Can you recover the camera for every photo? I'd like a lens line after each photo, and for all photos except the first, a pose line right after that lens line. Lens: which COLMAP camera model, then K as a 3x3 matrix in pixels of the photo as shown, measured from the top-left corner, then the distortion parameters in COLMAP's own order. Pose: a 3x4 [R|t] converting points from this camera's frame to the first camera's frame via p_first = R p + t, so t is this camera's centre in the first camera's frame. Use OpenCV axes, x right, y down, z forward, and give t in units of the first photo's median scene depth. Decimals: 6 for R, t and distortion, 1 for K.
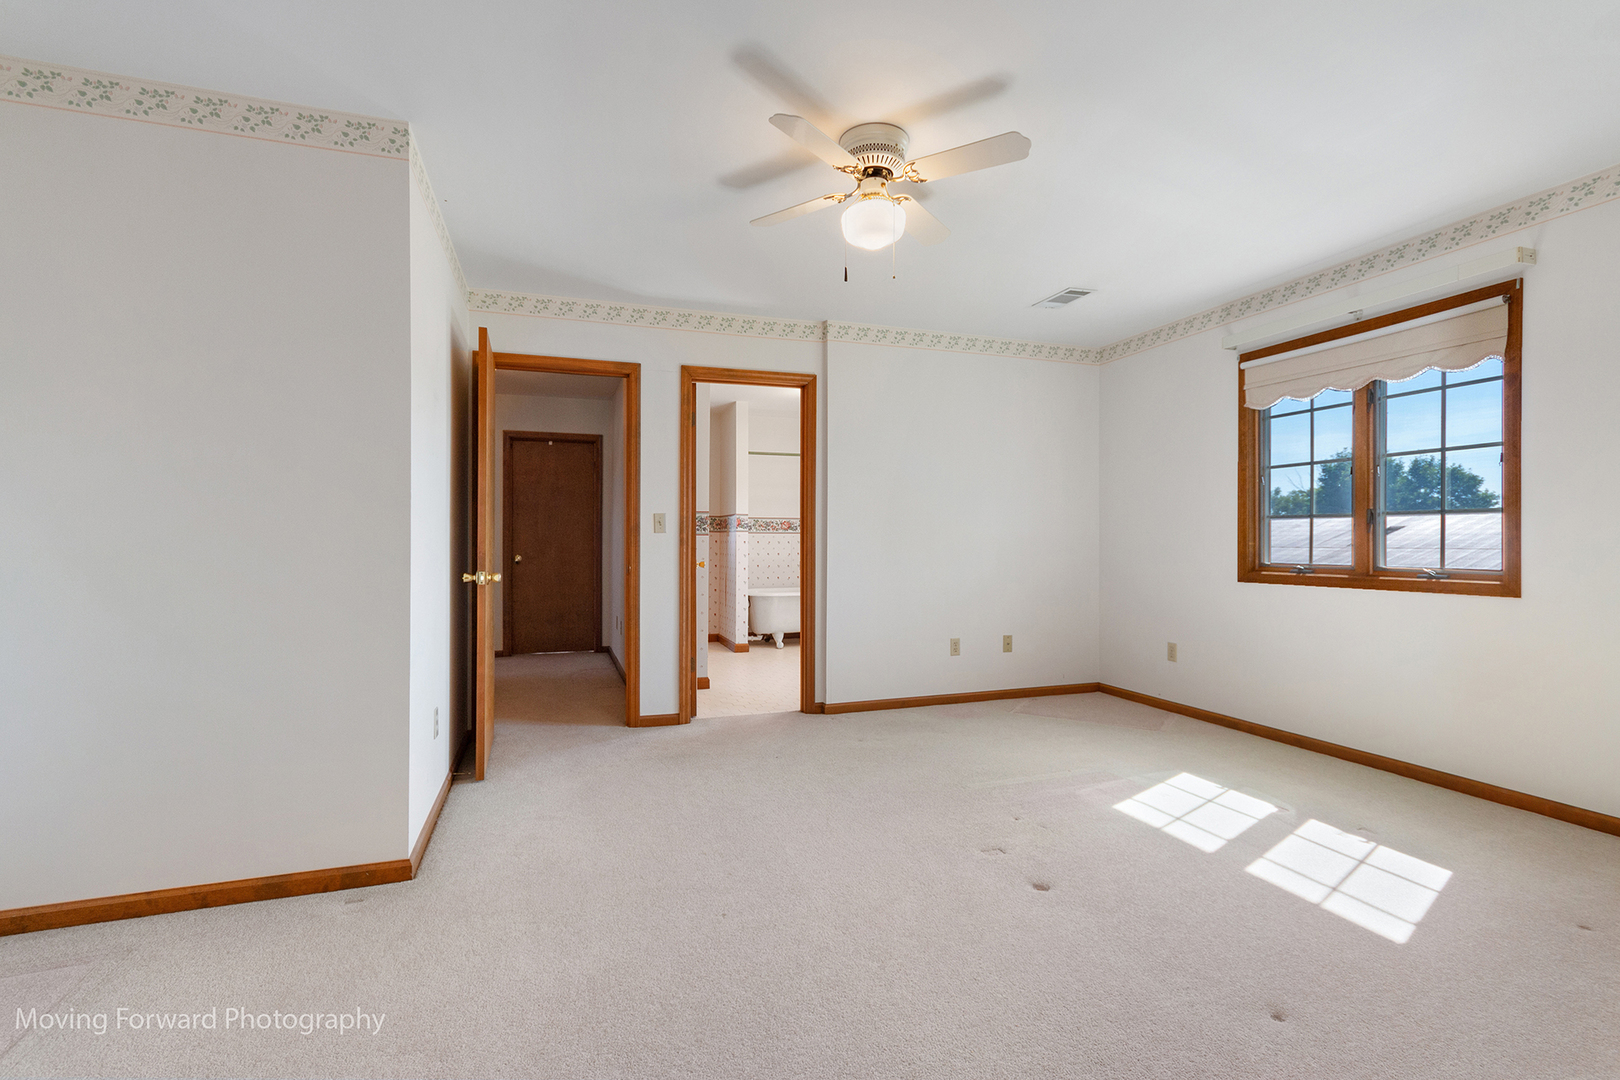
lens RADIAL K [[757.9, 0, 803.6], [0, 757.9, 538.8], [0, 0, 1]] dist [0.009212, 0.000008]
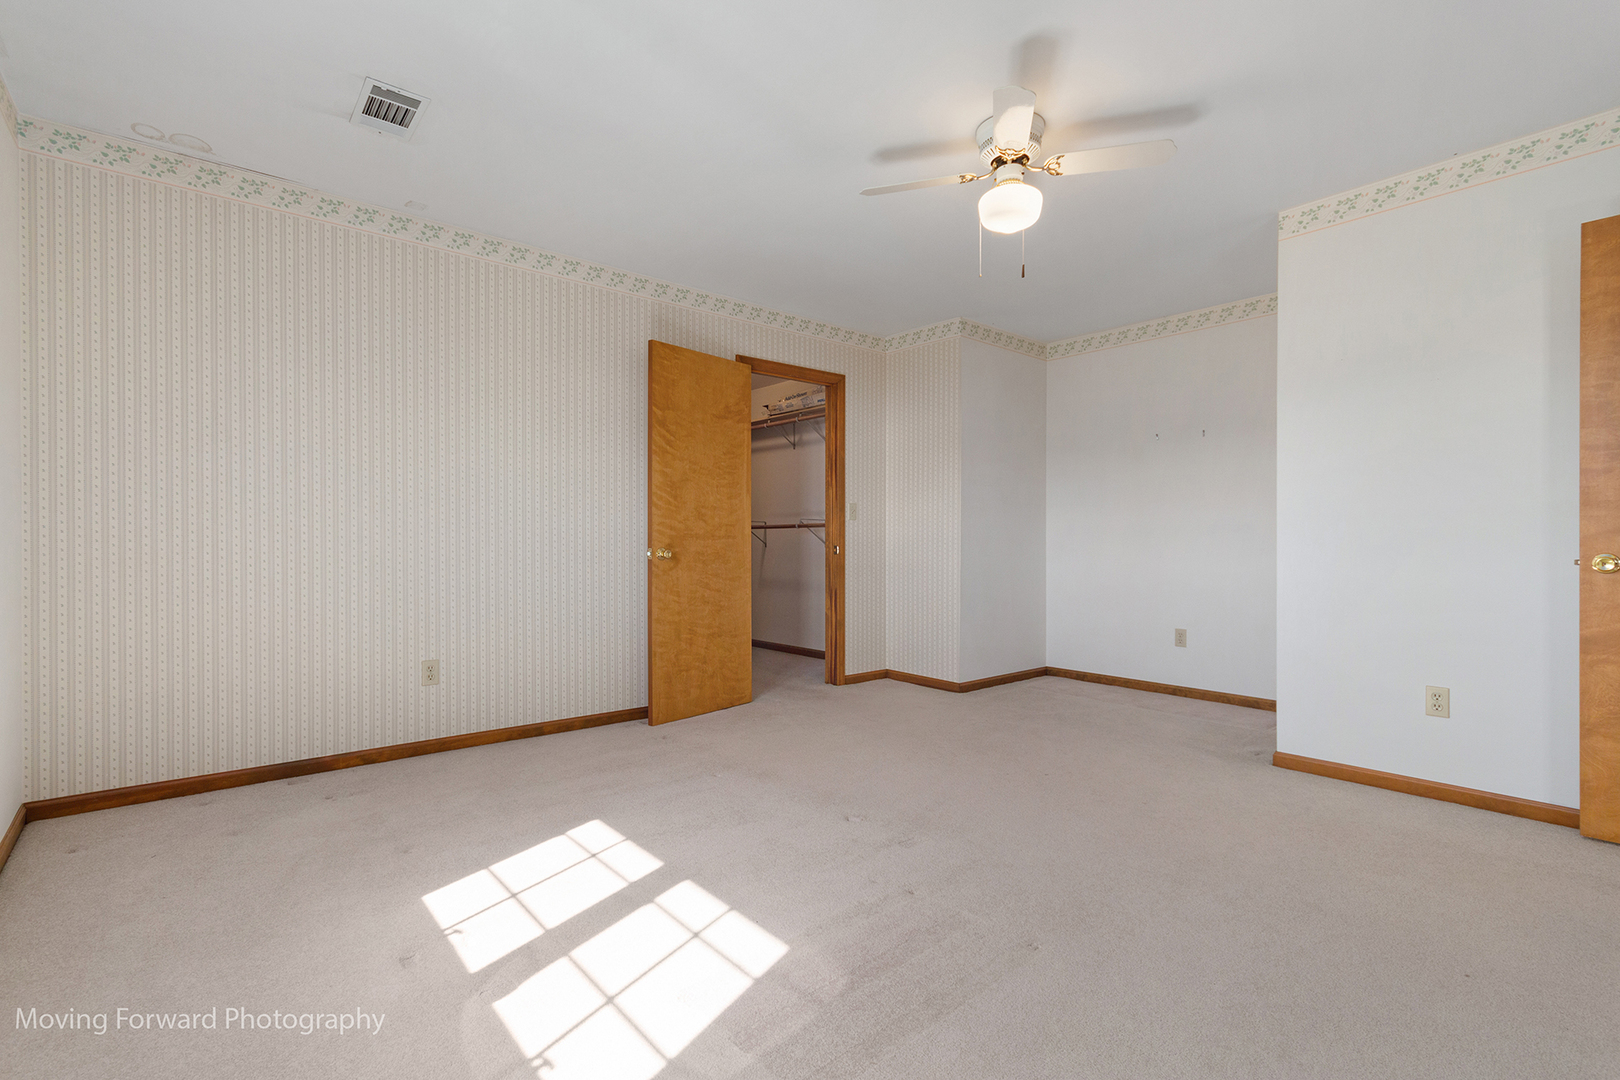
lens RADIAL K [[757.9, 0, 806.2], [0, 757.9, 547.7], [0, 0, 1]] dist [0.009212, 0.000008]
pose [[-0.929166, -0.001591, -0.369658, 0.459878], [-0.002857, 0.999992, 0.002878, 0.030318], [0.369651, 0.003731, -0.929163, 1.158925]]
